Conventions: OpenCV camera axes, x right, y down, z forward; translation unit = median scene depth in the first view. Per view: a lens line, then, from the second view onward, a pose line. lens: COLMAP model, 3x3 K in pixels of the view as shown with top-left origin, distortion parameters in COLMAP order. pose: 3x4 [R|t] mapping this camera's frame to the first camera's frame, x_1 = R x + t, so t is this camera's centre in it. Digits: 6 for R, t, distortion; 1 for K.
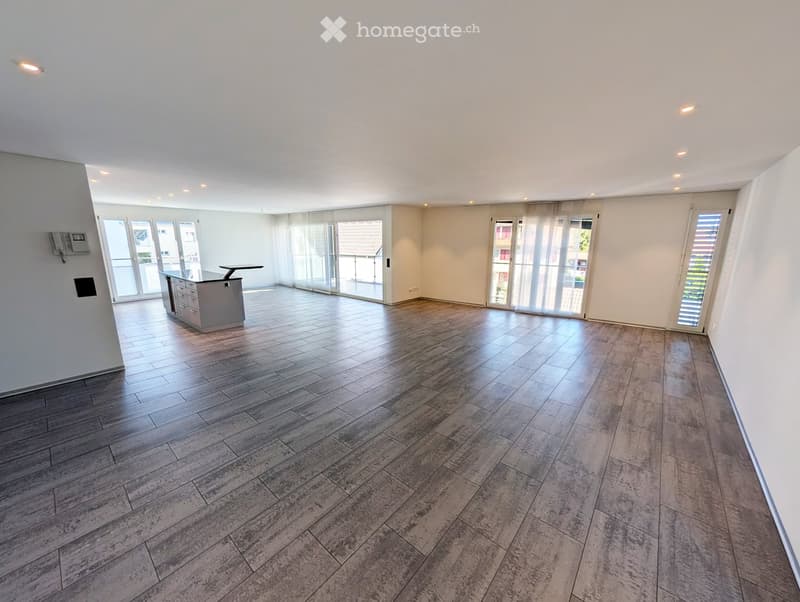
lens RADIAL K [[307.0, 0, 401.6], [0, 307.0, 303.0], [0, 0, 1]] dist [-0.000596, -0.000226]
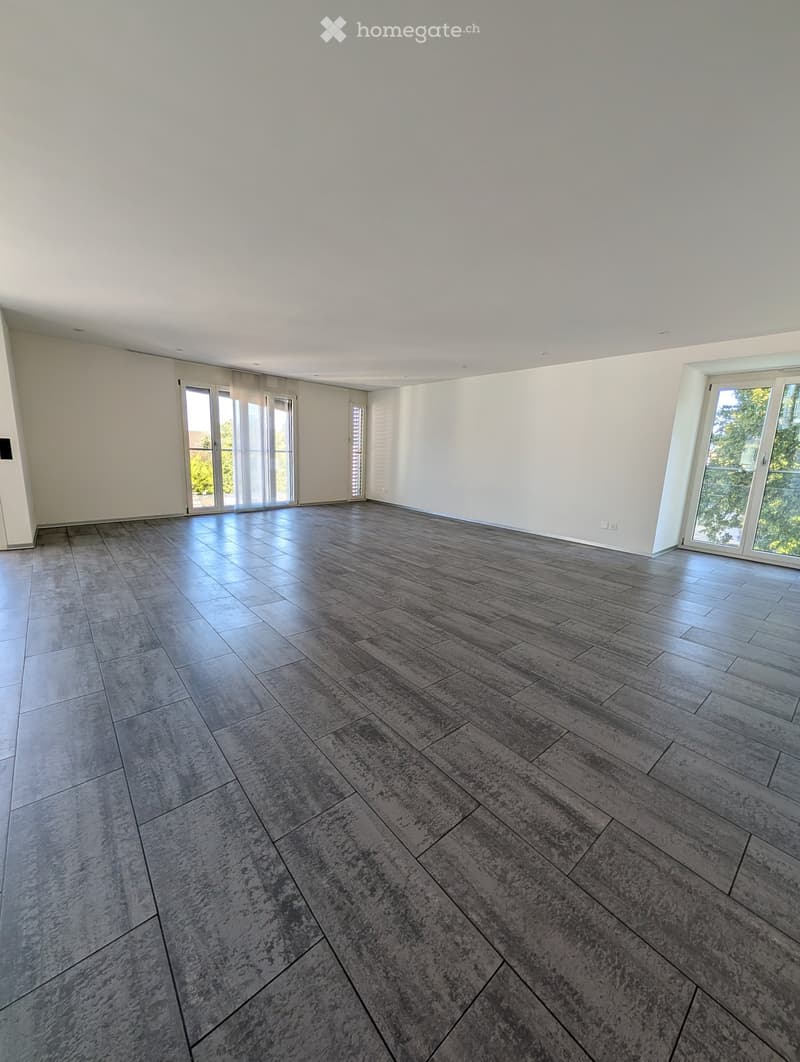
lens RADIAL K [[407.5, 0, 395.7], [0, 407.5, 528.8], [0, 0, 1]] dist [-0.000596, -0.000226]
pose [[0.170427, -0.190877, 0.966706, -0.850350], [0.172291, 0.971718, 0.161493, -0.042818], [-0.970191, 0.139032, 0.198493, 0.652905]]
